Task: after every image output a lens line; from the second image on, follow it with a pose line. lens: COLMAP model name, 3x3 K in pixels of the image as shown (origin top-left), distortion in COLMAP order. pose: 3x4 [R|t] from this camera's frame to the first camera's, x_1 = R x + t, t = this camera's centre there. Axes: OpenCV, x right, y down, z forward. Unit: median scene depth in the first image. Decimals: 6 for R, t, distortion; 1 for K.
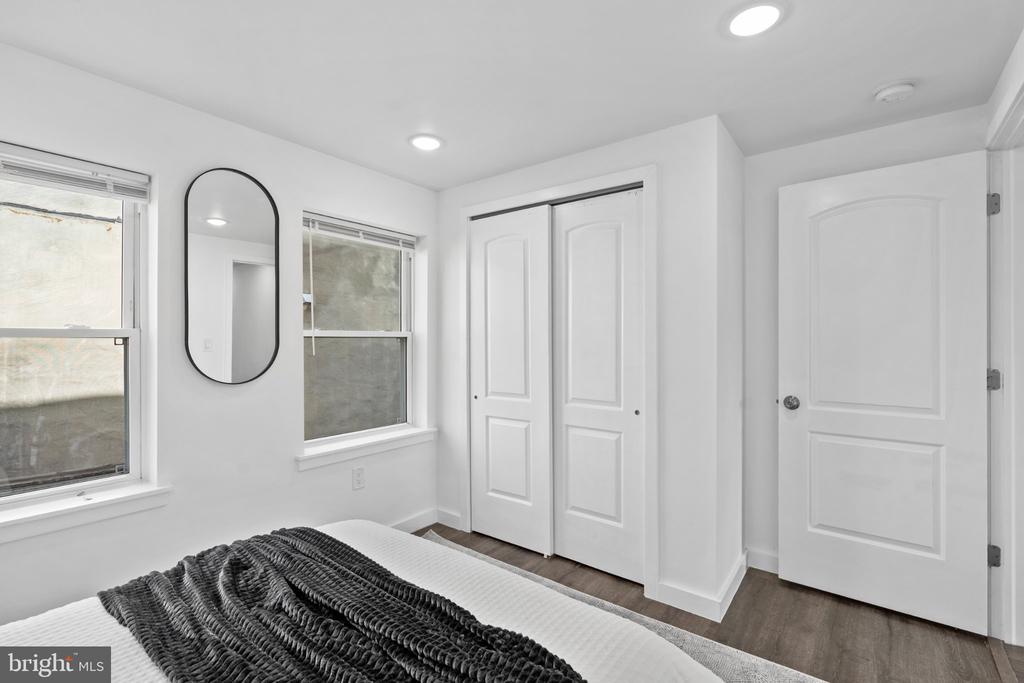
lens RADIAL K [[472.1, 0, 509.7], [0, 472.1, 340.4], [0, 0, 1]] dist [-0.007864, 0.004512]
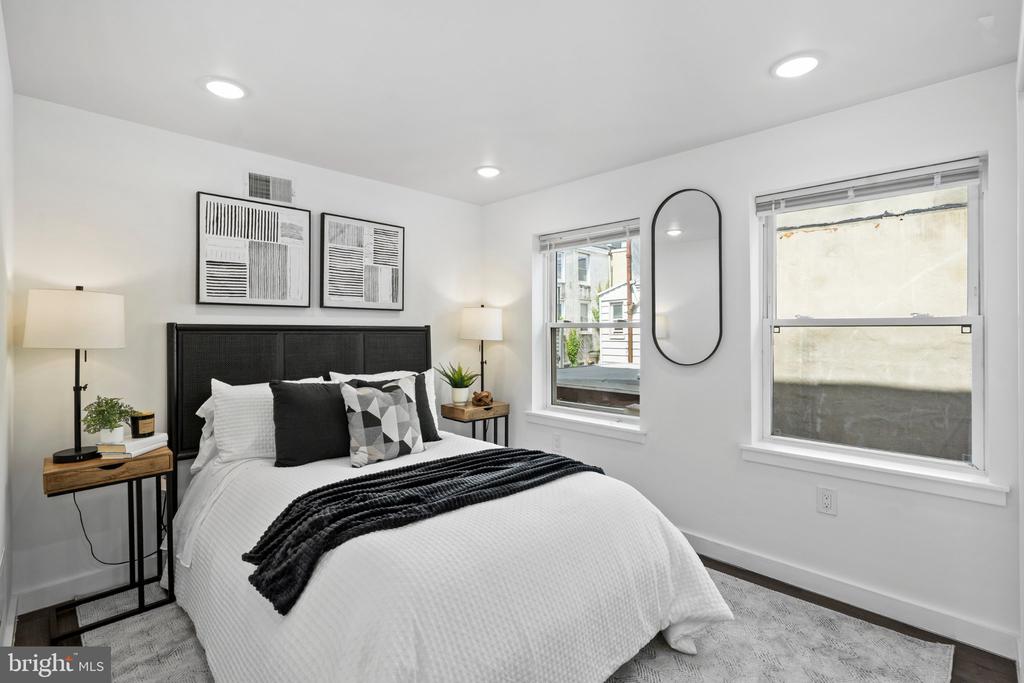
lens RADIAL K [[472.1, 0, 508.4], [0, 472.1, 333.5], [0, 0, 1]] dist [-0.007864, 0.004512]
pose [[-0.114648, 0.005309, -0.993392, 0.318797], [-0.008588, 0.999943, 0.006335, 0.005304], [0.993369, 0.009257, -0.114596, 0.334292]]
